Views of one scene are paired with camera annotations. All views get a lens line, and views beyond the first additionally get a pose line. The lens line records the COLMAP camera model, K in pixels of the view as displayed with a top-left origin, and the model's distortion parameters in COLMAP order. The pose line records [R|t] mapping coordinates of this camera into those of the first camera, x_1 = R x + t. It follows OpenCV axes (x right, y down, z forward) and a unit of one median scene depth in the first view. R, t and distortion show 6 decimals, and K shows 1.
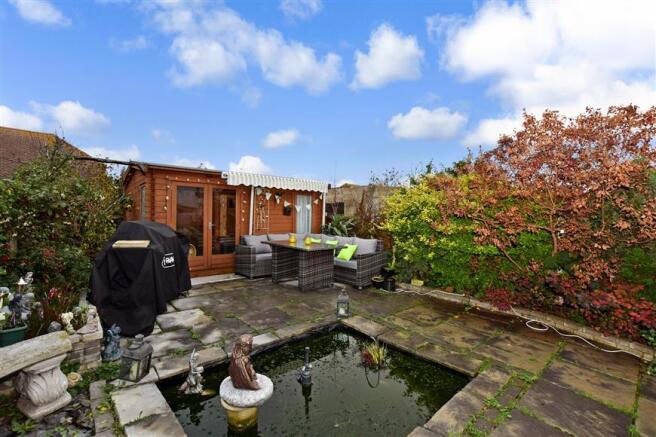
lens RADIAL K [[307.3, 0, 326.7], [0, 307.3, 216.7], [0, 0, 1]] dist [-0.006570, -0.000587]
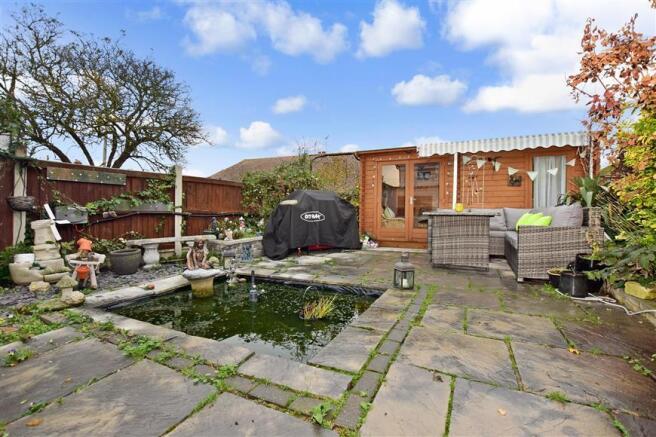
lens RADIAL K [[307.3, 0, 326.4], [0, 307.3, 220.6], [0, 0, 1]] dist [-0.006570, -0.000587]
pose [[0.364556, 0.003808, -0.931174, 0.470240], [-0.010377, 0.999946, 0.000027, 0.099888], [0.931124, 0.009653, 0.364575, 0.351476]]
